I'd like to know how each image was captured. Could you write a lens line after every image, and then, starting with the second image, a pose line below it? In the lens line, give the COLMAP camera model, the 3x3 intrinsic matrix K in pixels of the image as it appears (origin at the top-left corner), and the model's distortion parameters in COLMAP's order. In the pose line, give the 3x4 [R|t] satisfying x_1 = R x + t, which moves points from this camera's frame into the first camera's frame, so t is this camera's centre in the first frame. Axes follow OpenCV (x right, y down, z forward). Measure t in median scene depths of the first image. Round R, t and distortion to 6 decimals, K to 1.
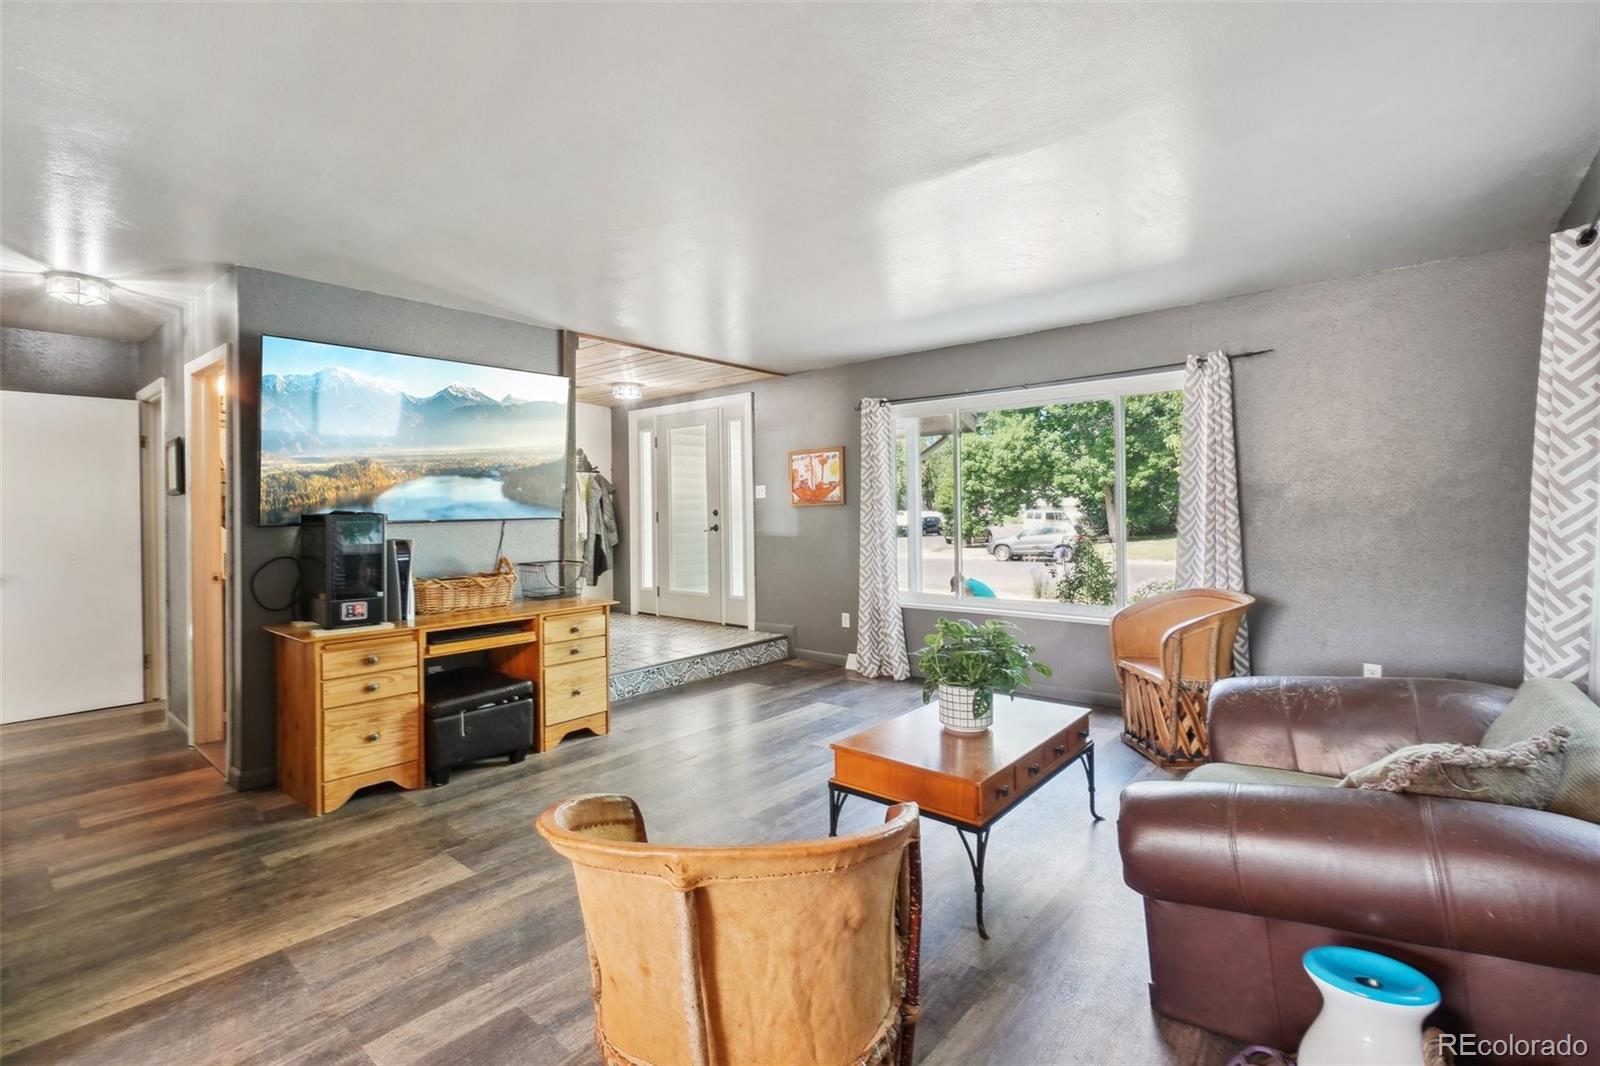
lens RADIAL K [[701.6, 0, 802.2], [0, 701.6, 520.9], [0, 0, 1]] dist [-0.004477, -0.000194]
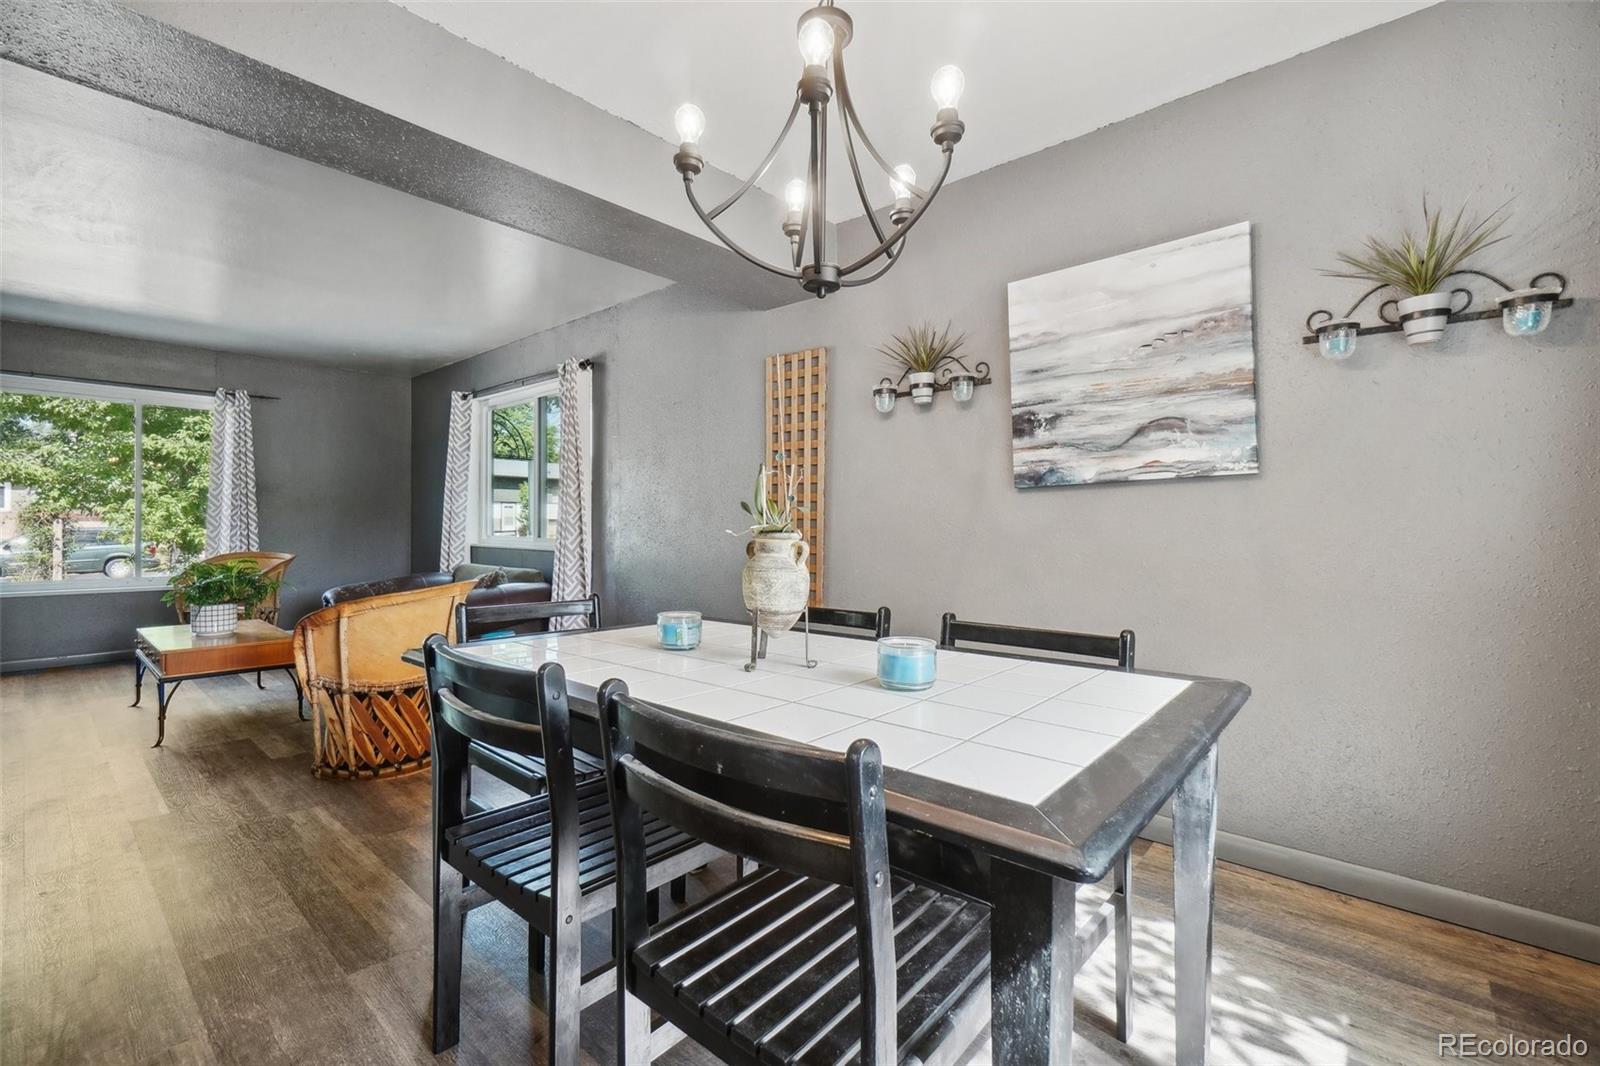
lens RADIAL K [[701.6, 0, 795.3], [0, 701.6, 522.8], [0, 0, 1]] dist [-0.004477, -0.000194]
pose [[0.002879, 0.002951, 0.999991, -0.845519], [0.009678, 0.999949, -0.002979, 0.047758], [-0.999949, 0.009686, 0.002850, -0.141528]]
